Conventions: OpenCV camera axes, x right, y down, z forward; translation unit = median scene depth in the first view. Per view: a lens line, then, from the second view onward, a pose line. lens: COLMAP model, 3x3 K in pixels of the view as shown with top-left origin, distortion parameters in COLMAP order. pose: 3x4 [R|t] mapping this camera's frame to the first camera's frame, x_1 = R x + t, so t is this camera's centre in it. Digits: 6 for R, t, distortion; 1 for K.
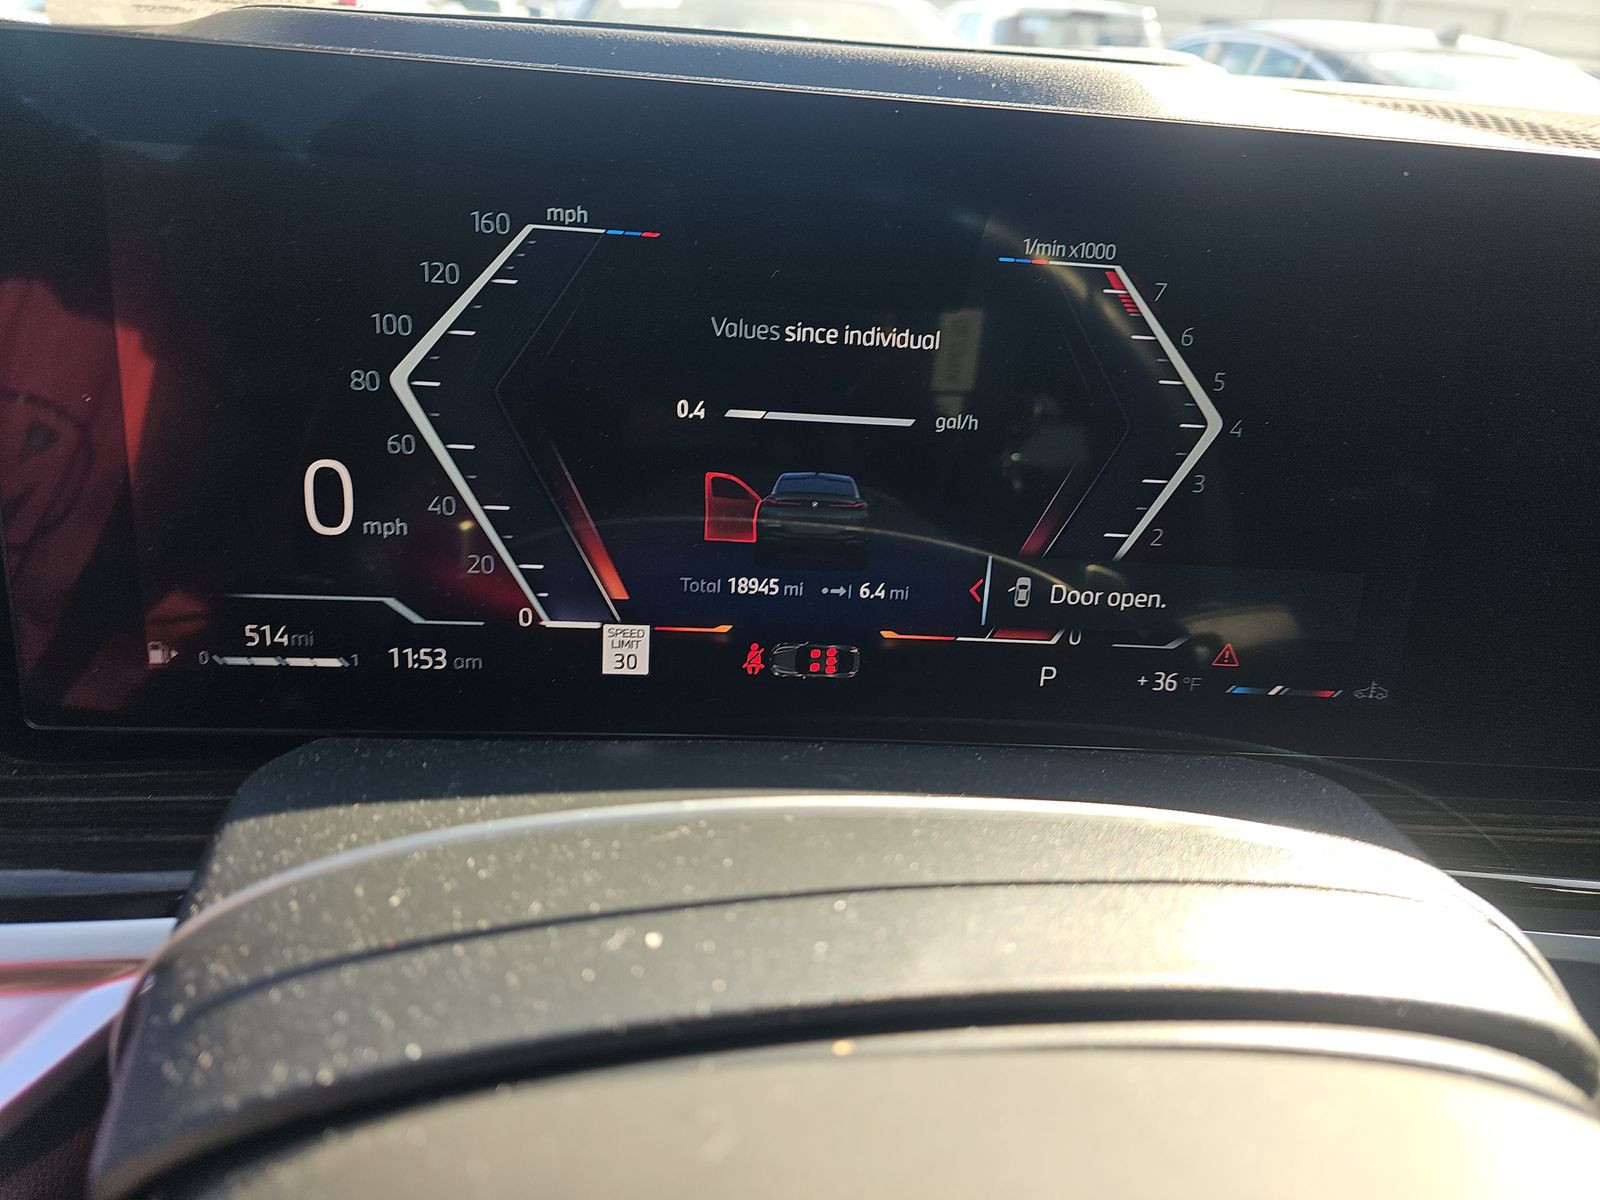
lens RADIAL K [[958.1, 0, 800.8], [0, 958.1, 606.6], [0, 0, 1]] dist [0.003577, 0.000385]
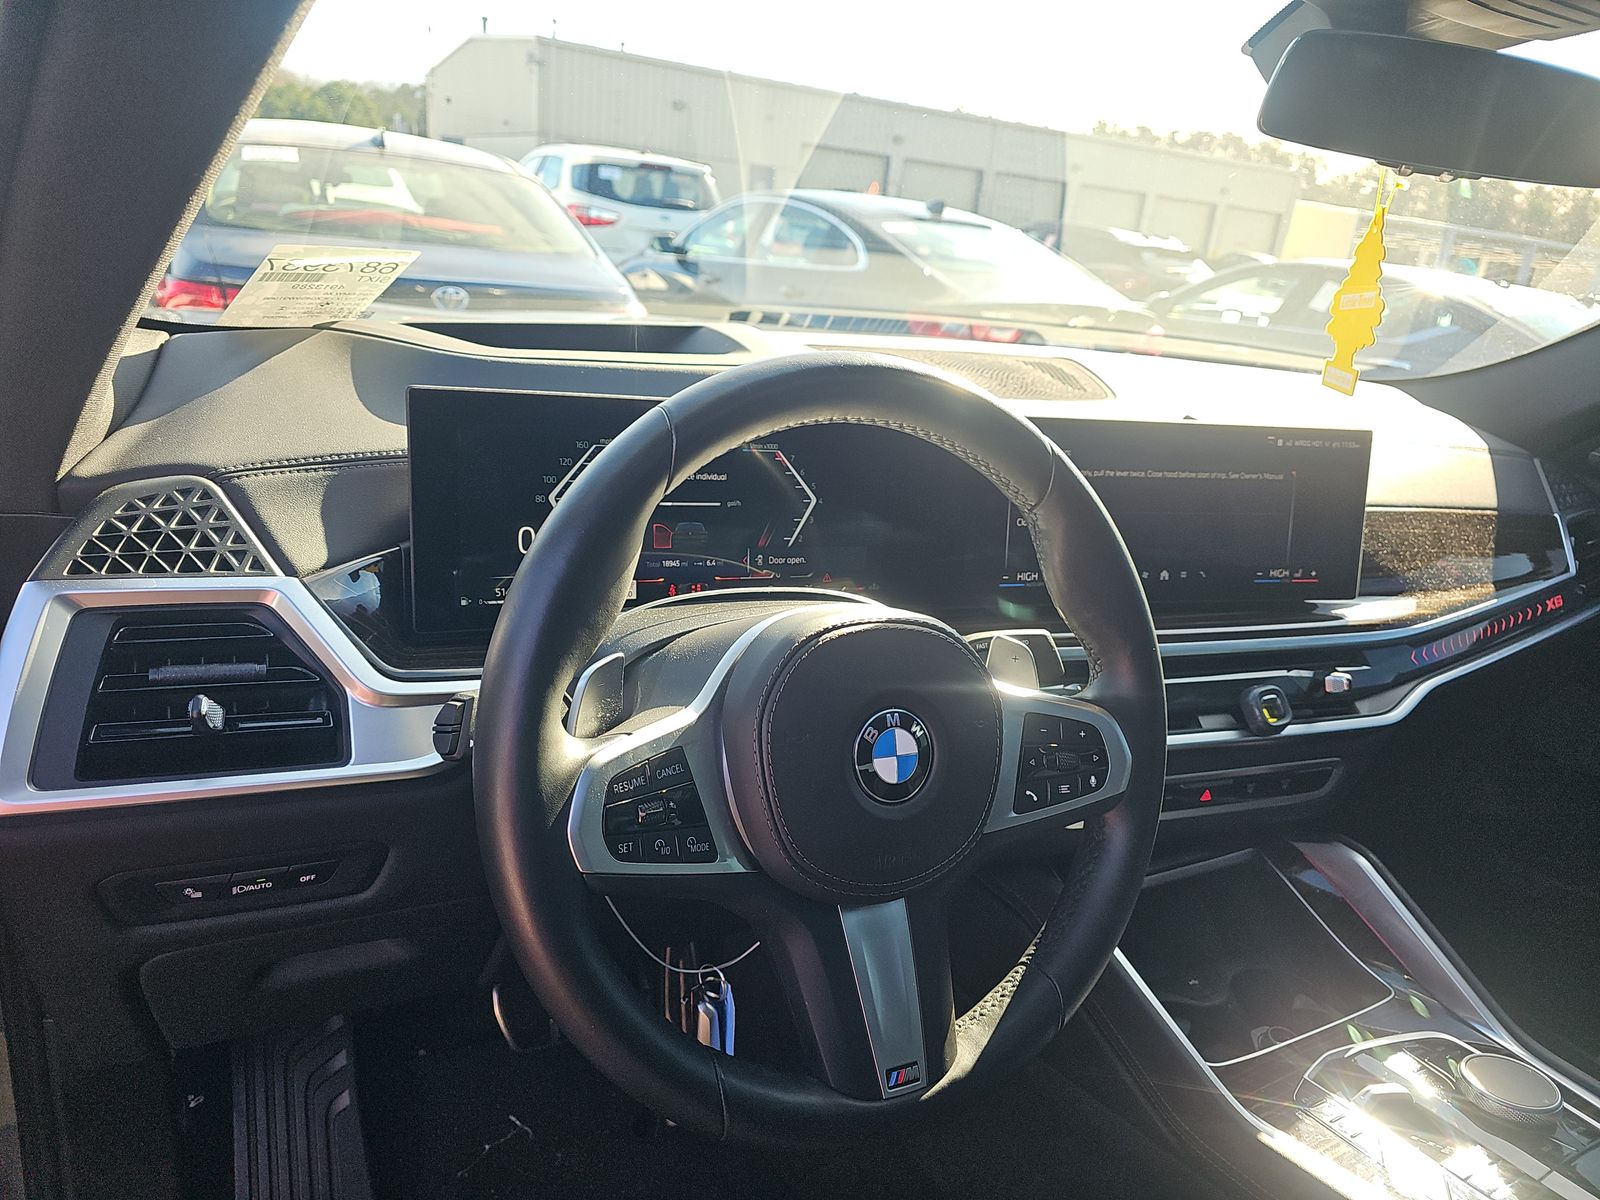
lens RADIAL K [[1042.6, 0, 805.1], [0, 1042.6, 598.8], [0, 0, 1]] dist [0.027744, -0.033198]
pose [[0.922228, -0.082913, 0.377651, -0.858956], [0.119322, 0.990093, -0.074013, 0.357965], [-0.367773, 0.113319, 0.922985, -1.982625]]
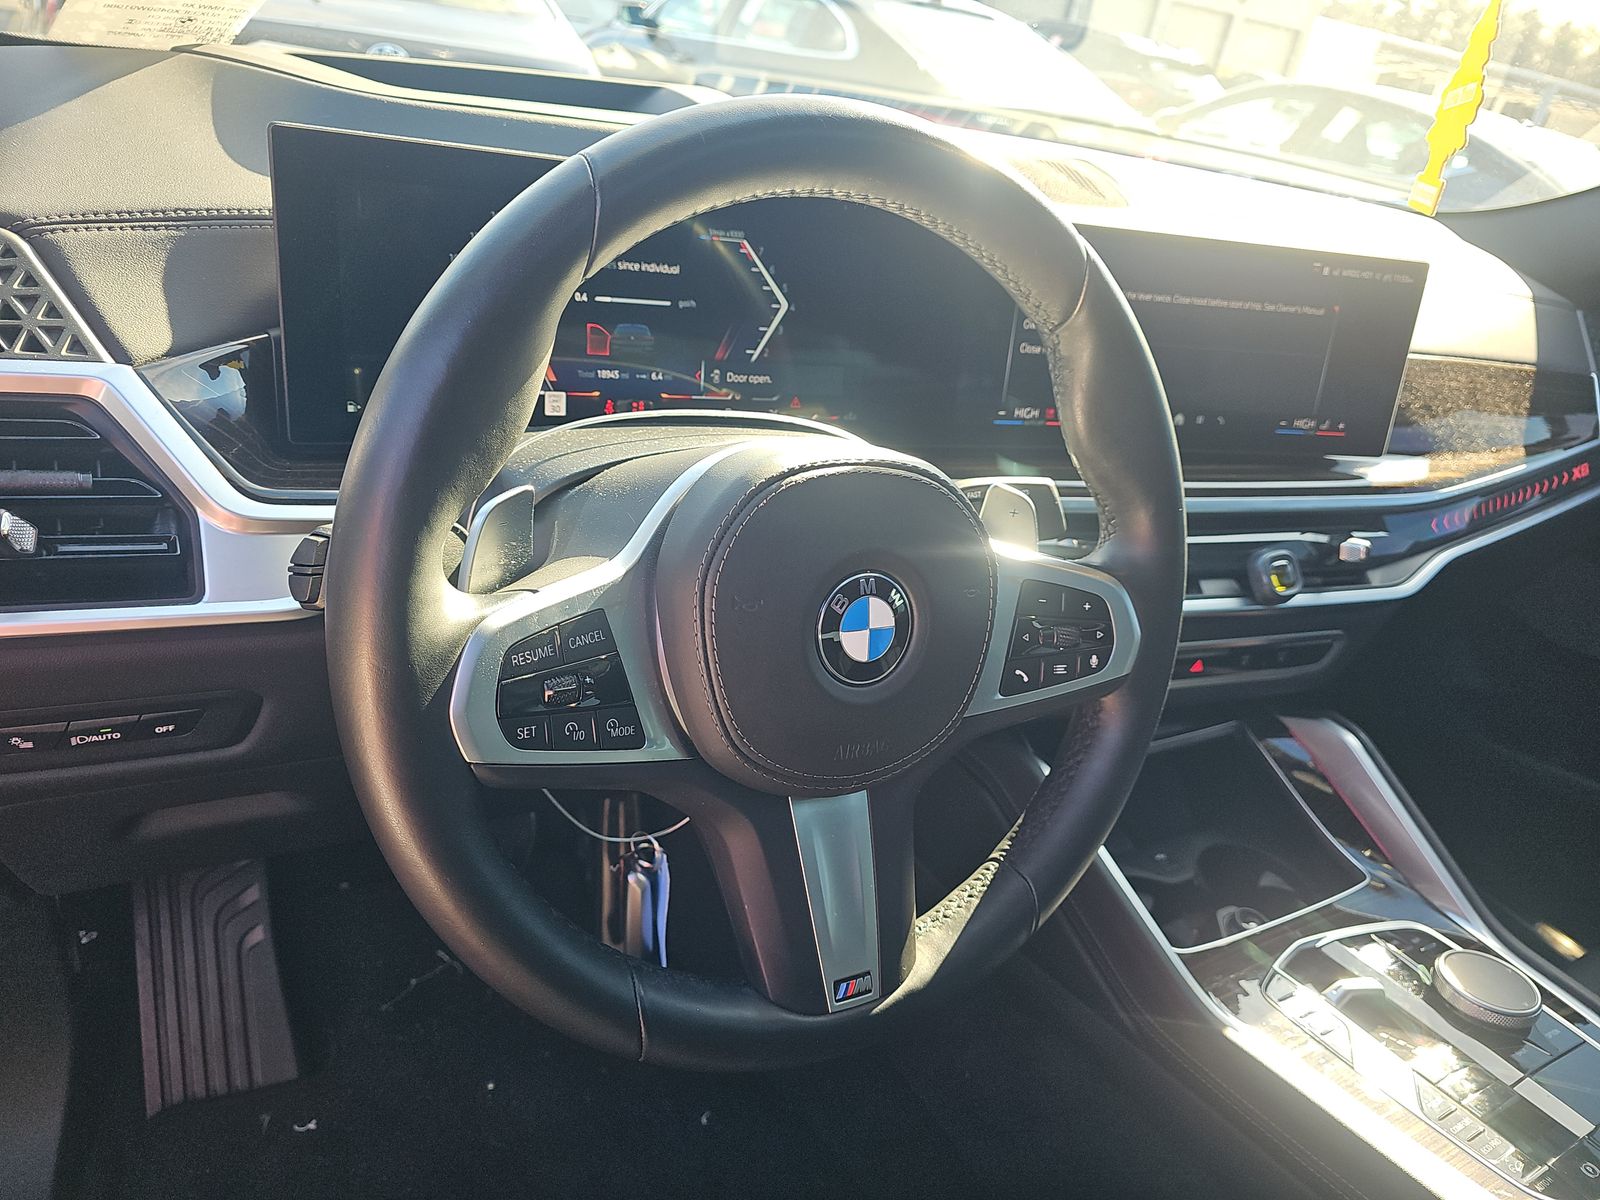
lens RADIAL K [[1042.6, 0, 805.1], [0, 1042.6, 598.8], [0, 0, 1]] dist [0.027744, -0.033198]
pose [[0.913026, -0.101866, 0.394976, -0.674194], [0.069307, 0.992977, 0.095883, 0.311736], [-0.401969, -0.060169, 0.913674, -1.558766]]
